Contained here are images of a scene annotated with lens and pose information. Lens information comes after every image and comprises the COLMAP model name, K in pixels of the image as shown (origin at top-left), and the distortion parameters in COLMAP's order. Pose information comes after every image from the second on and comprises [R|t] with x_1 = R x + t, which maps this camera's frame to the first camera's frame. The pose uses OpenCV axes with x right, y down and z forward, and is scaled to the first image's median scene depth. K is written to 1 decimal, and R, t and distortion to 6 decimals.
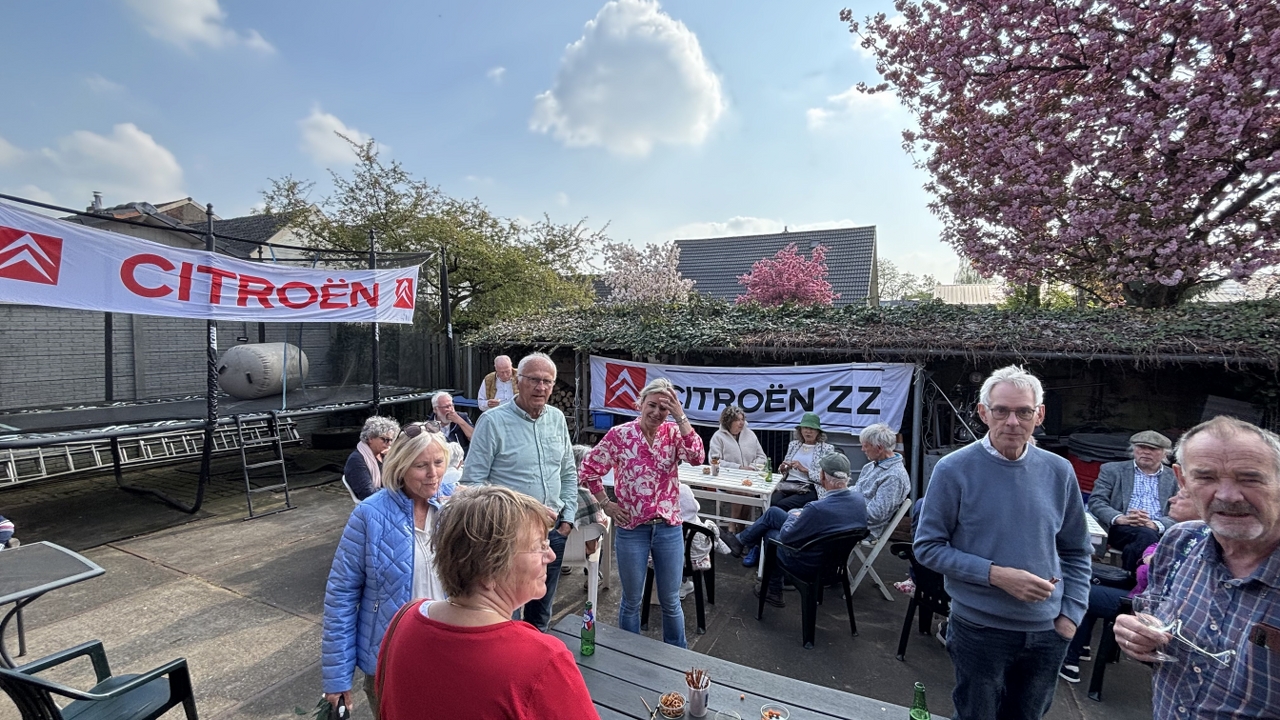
lens RADIAL K [[566.3, 0, 640.0], [0, 566.3, 360.0], [0, 0, 1]] dist [0.000928, 0.000133]
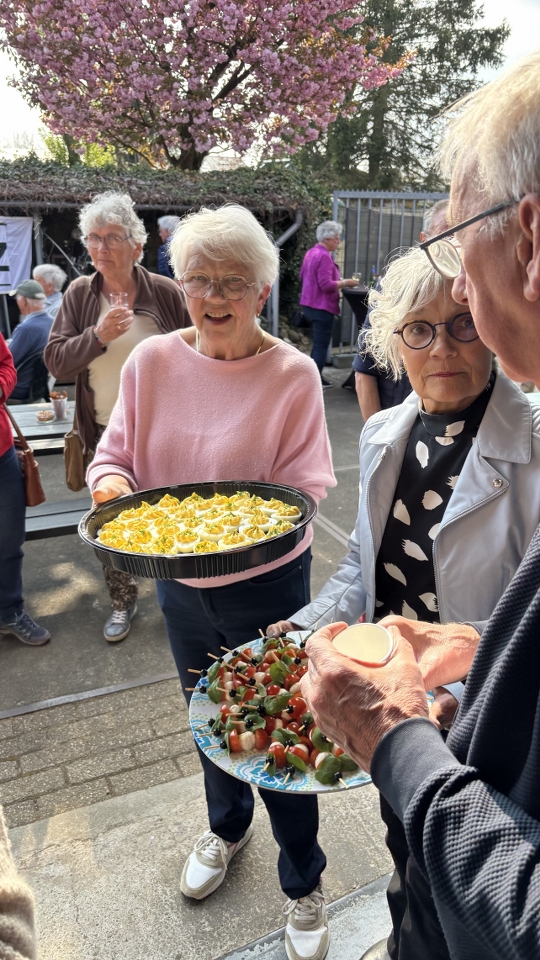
lens RADIAL K [[719.6, 0, 270.0], [0, 719.6, 480.0], [0, 0, 1]] dist [0.092429, -0.119877]
pose [[0.632706, -0.261843, 0.728781, -0.341033], [0.040440, 0.950988, 0.306571, 0.070989], [-0.773336, -0.164498, 0.612285, -0.229828]]
